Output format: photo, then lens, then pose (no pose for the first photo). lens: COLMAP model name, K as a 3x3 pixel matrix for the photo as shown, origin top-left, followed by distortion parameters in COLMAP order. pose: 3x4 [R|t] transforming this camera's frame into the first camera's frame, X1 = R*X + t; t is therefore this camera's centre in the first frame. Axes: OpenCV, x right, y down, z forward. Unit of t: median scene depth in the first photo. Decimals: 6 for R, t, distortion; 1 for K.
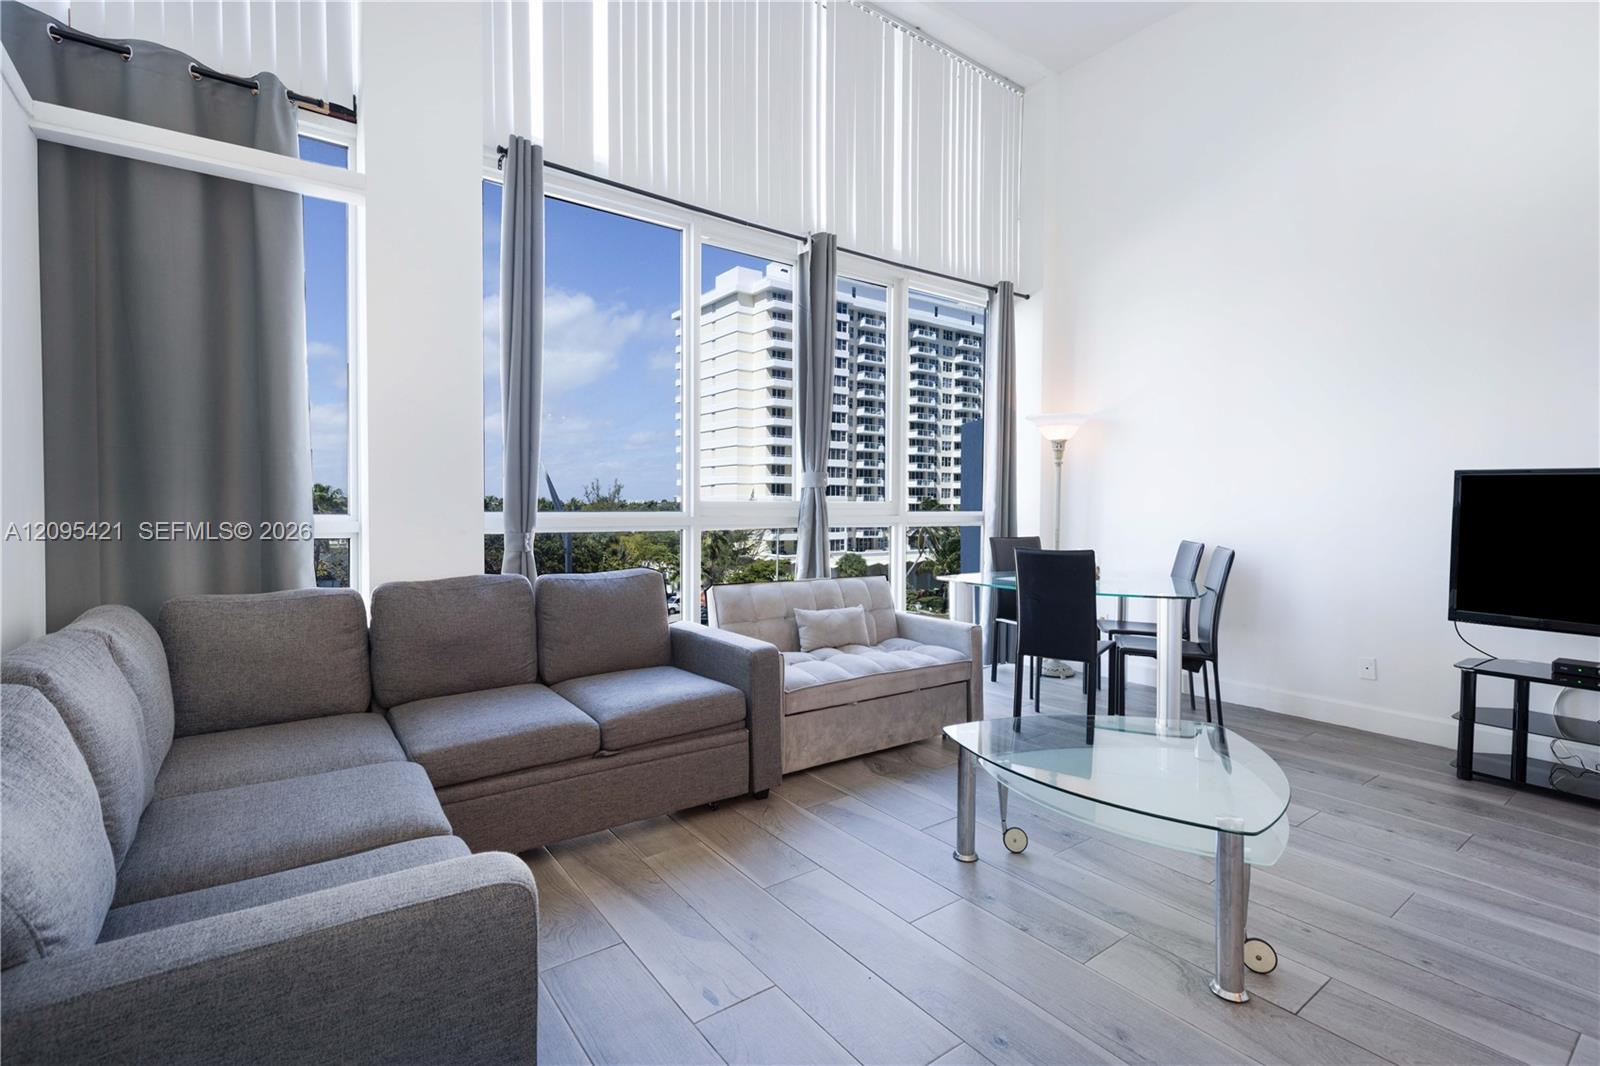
lens RADIAL K [[738.9, 0, 800.4], [0, 738.9, 514.6], [0, 0, 1]] dist [0.012713, -0.004101]
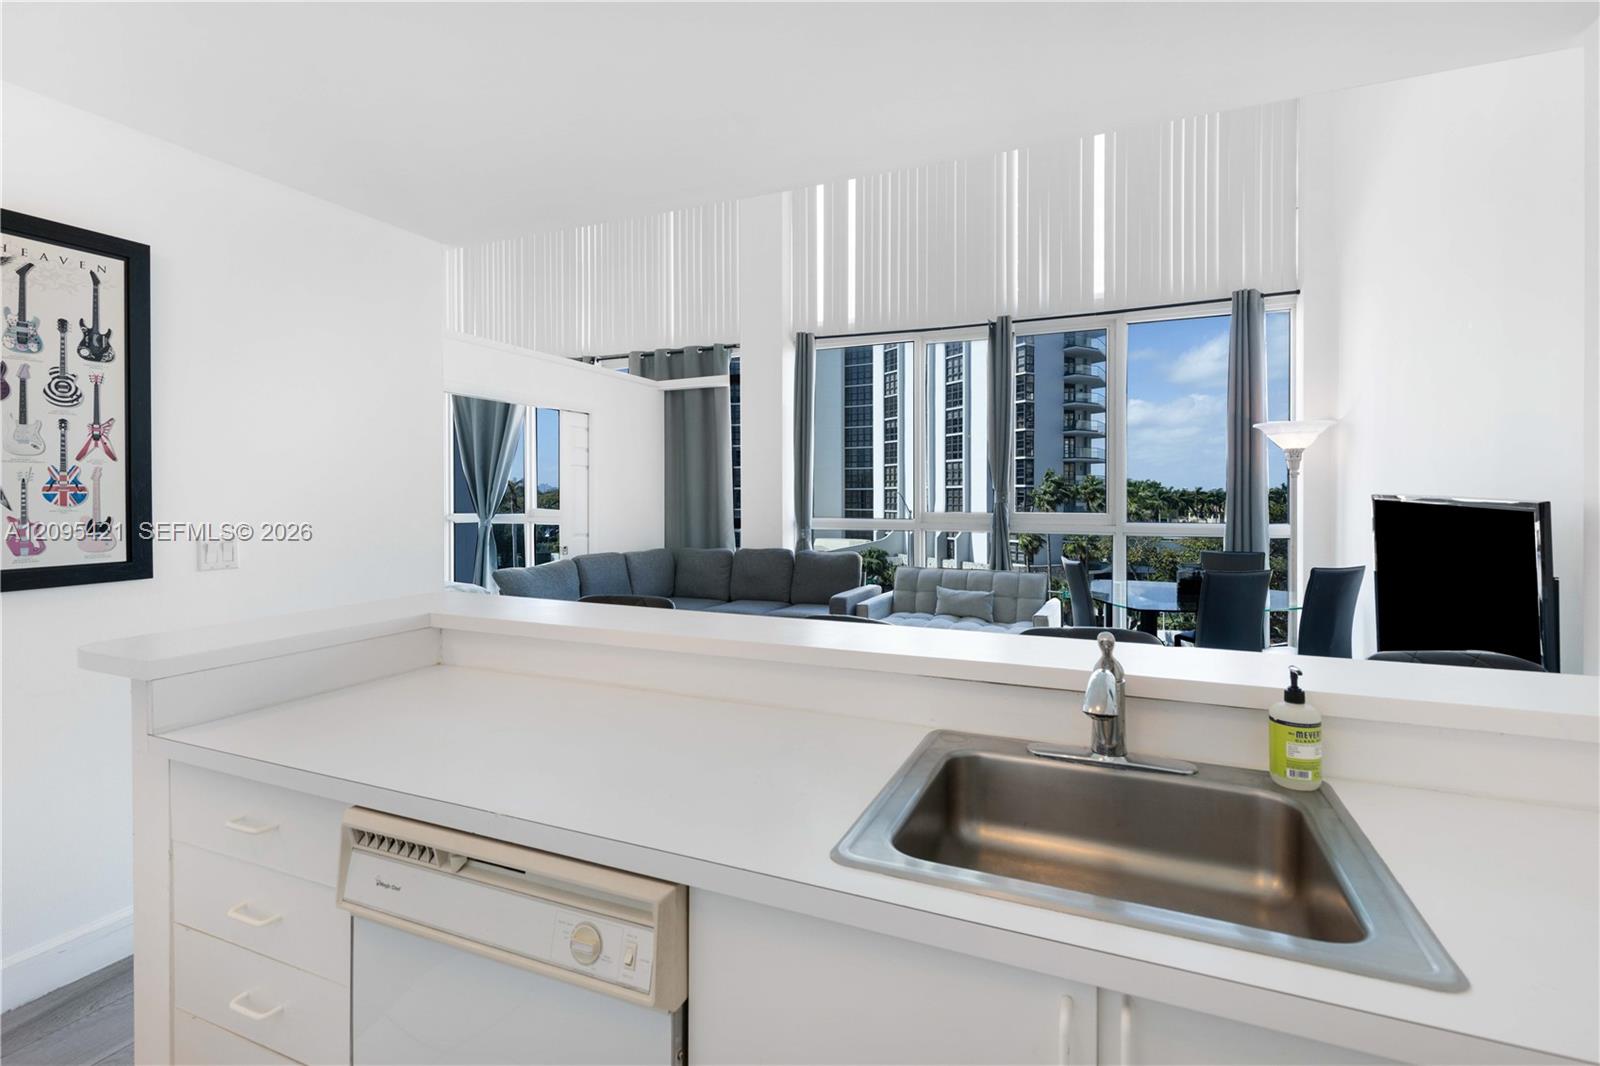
lens RADIAL K [[738.9, 0, 807.9], [0, 738.9, 497.3], [0, 0, 1]] dist [0.012713, -0.004101]
pose [[0.505269, -0.002583, -0.862958, 1.173368], [-0.006296, 0.999958, -0.006680, -0.043324], [0.862939, 0.008809, 0.505231, 0.008595]]
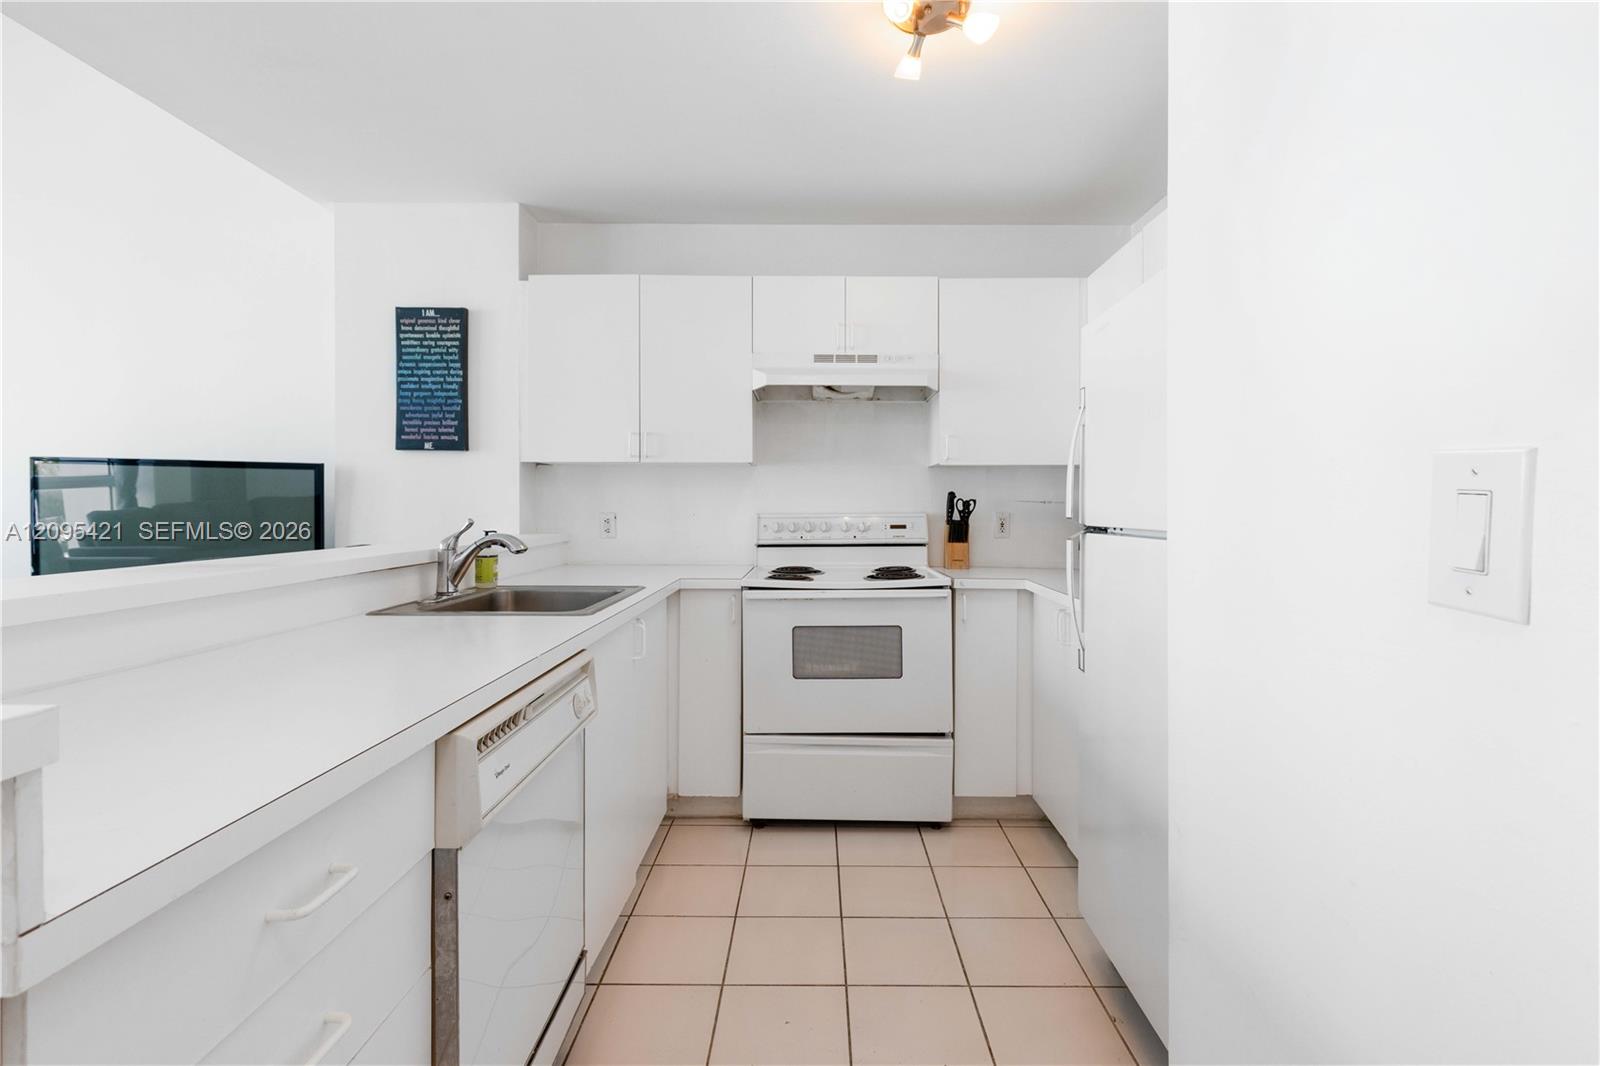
lens RADIAL K [[743.2, 0, 823.4], [0, 743.2, 513.2], [0, 0, 1]] dist [0.001750, 0.000395]
pose [[0.596882, -0.012175, 0.802237, 0.665290], [0.006678, 0.999926, 0.010207, 0.004149], [-0.802301, -0.000734, 0.596919, -0.274484]]
